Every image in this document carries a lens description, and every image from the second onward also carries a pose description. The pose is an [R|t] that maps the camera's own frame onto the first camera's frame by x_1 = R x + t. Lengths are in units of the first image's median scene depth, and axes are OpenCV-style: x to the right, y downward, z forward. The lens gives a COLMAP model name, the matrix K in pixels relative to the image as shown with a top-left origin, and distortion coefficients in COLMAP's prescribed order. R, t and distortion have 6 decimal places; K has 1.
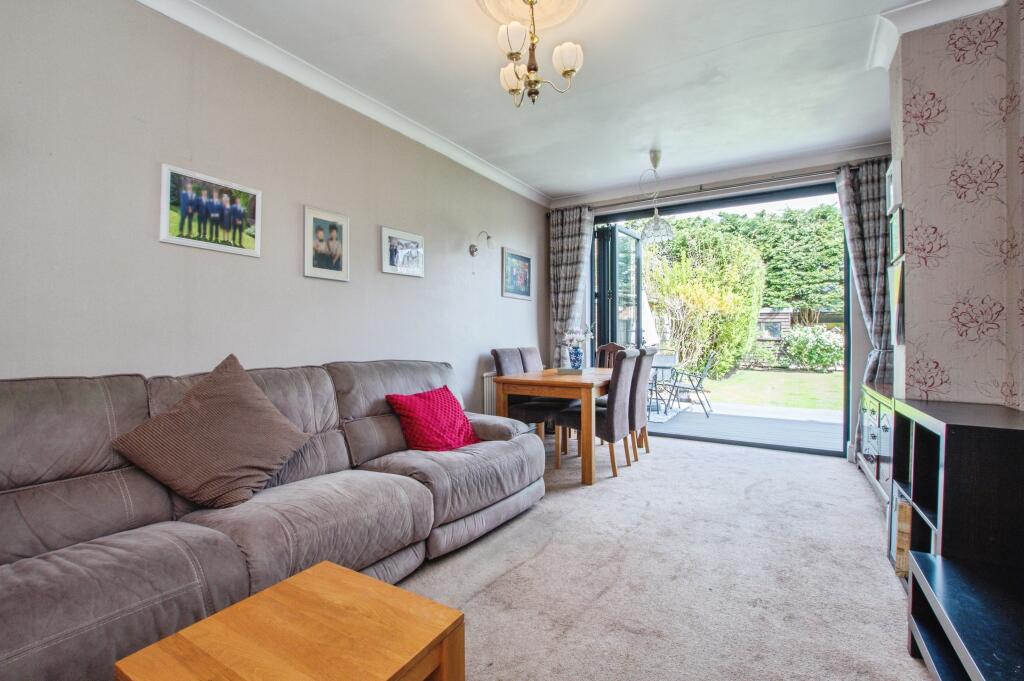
lens RADIAL K [[467.7, 0, 514.7], [0, 467.7, 342.5], [0, 0, 1]] dist [-0.028993, 0.003297]
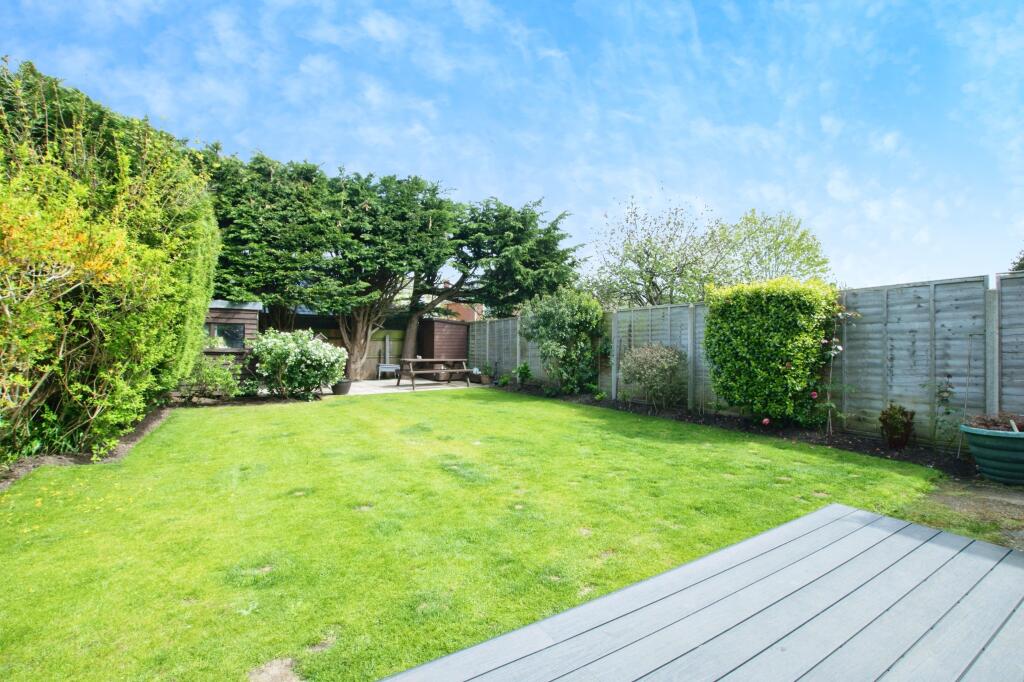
lens RADIAL K [[467.7, 0, 520.9], [0, 467.7, 337.4], [0, 0, 1]] dist [-0.028993, 0.003297]
pose [[0.470957, 0.014168, 0.882042, 0.366915], [0.010732, 0.999705, -0.021788, -0.014269], [-0.882091, 0.019728, 0.470666, 0.696952]]
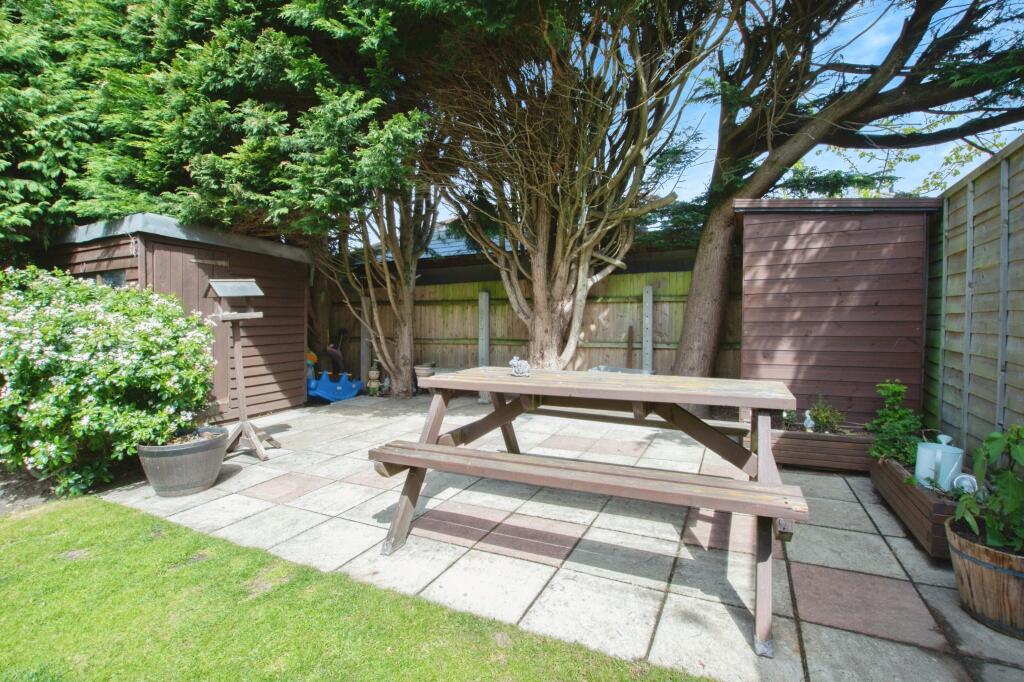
lens RADIAL K [[467.7, 0, 511.8], [0, 467.7, 337.6], [0, 0, 1]] dist [-0.028993, 0.003297]
pose [[0.997669, -0.004817, 0.068062, 1.240532], [0.003787, 0.999876, 0.015262, -0.008726], [-0.068127, -0.014968, 0.997564, 1.224857]]
